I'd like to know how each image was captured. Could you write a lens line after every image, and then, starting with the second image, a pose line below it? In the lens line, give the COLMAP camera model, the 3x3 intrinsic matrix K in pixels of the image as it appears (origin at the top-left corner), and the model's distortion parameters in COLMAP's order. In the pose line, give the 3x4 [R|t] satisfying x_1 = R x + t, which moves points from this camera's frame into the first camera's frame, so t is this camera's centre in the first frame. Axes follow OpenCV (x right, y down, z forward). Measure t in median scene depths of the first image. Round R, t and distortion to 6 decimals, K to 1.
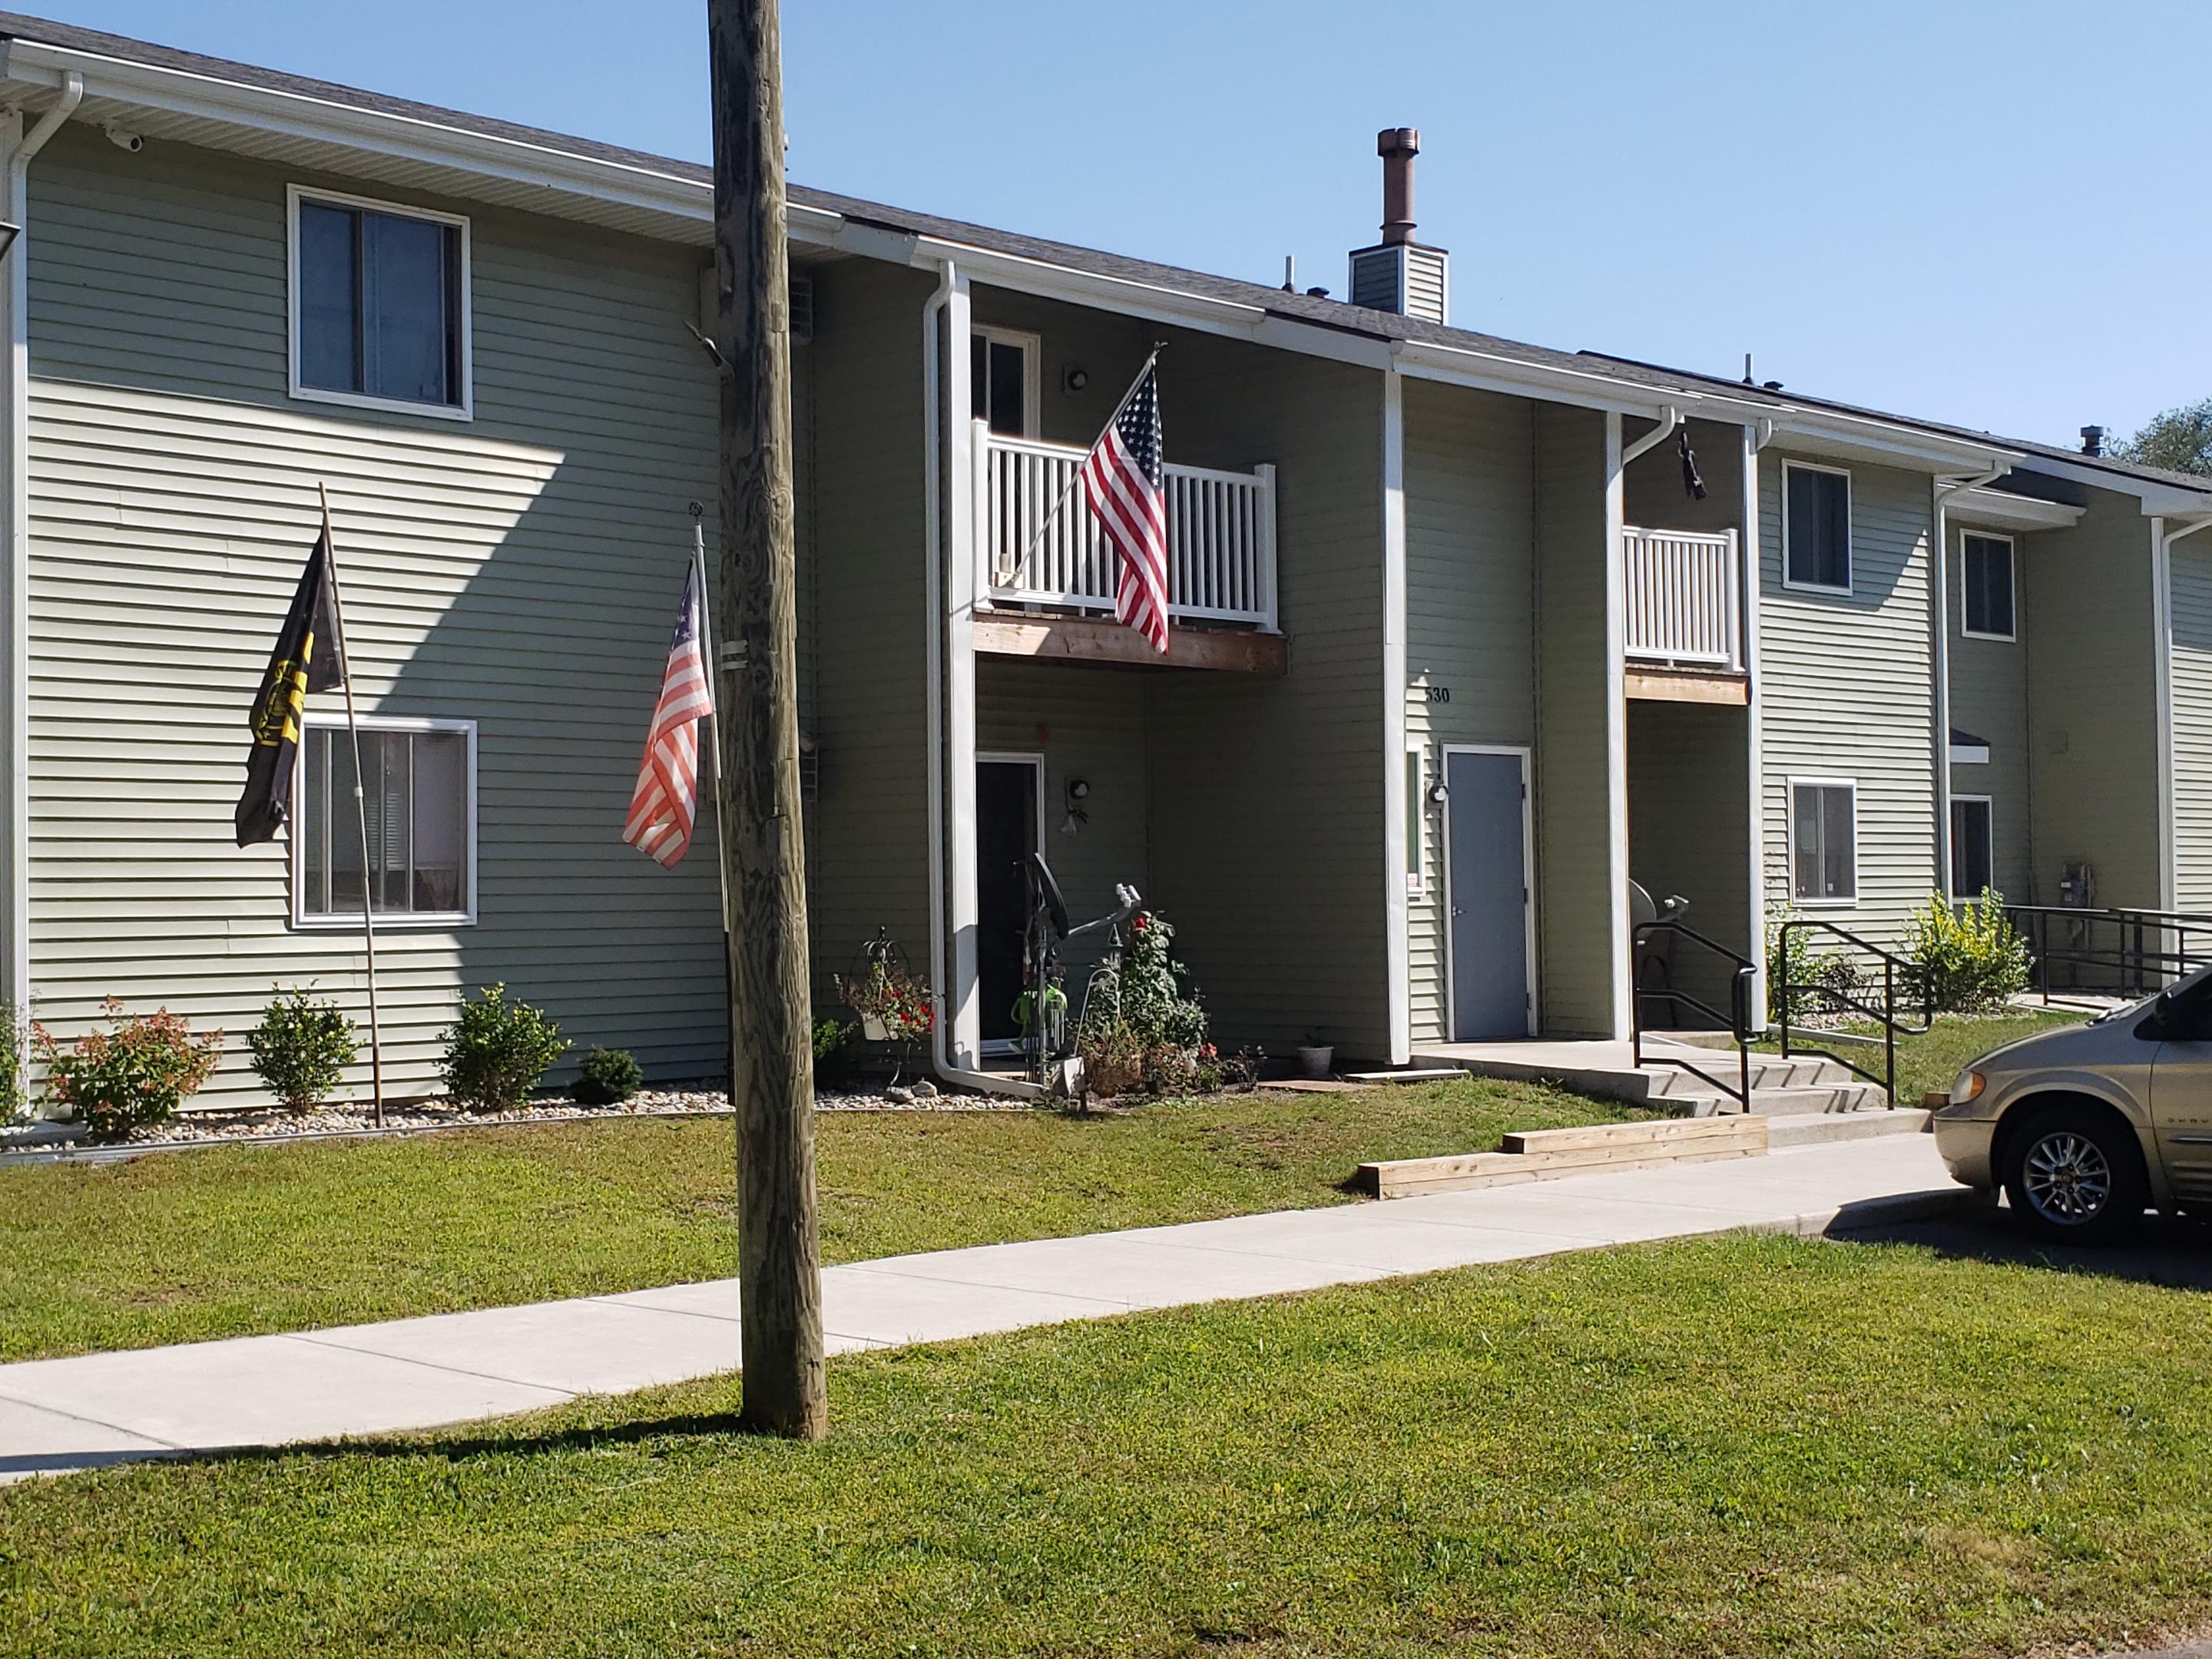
lens RADIAL K [[2919.7, 0, 1105.2], [0, 2919.7, 844.3], [0, 0, 1]] dist [0.211926, 0.000000]
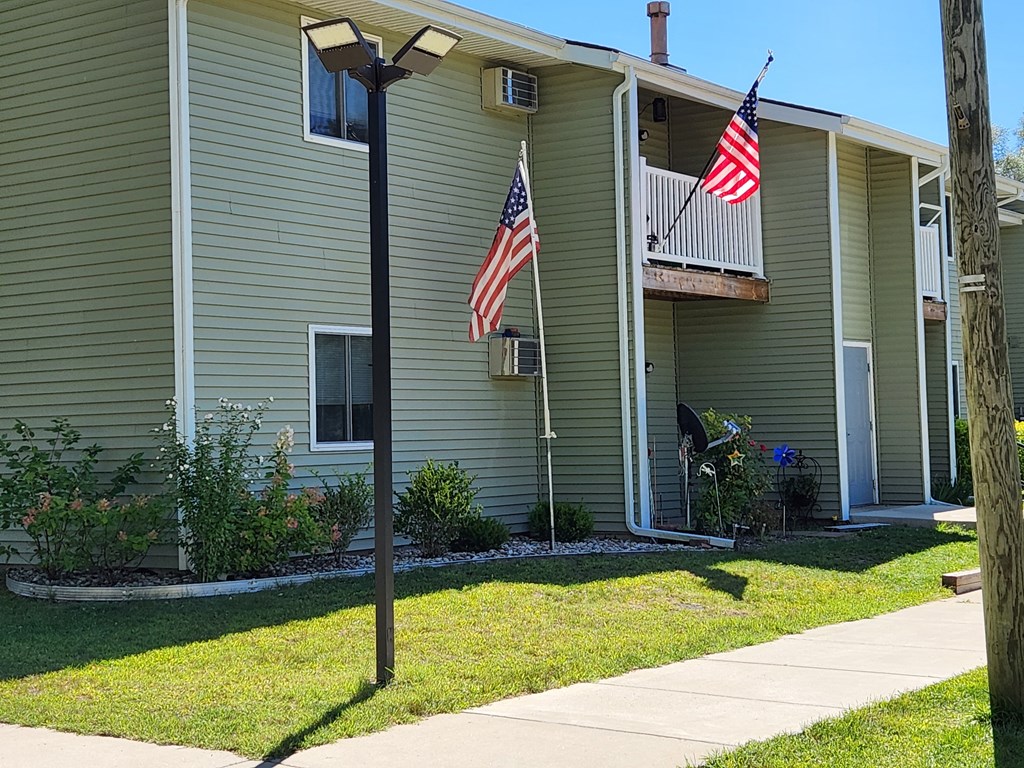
lens RADIAL K [[1679.8, 0, 511.7], [0, 1679.8, 382.5], [0, 0, 1]] dist [0.073924, 0.000000]
pose [[0.982336, -0.013086, 0.186670, -0.584351], [0.015944, 0.999777, -0.013821, 0.004160], [-0.186447, 0.016553, 0.982325, 0.063314]]
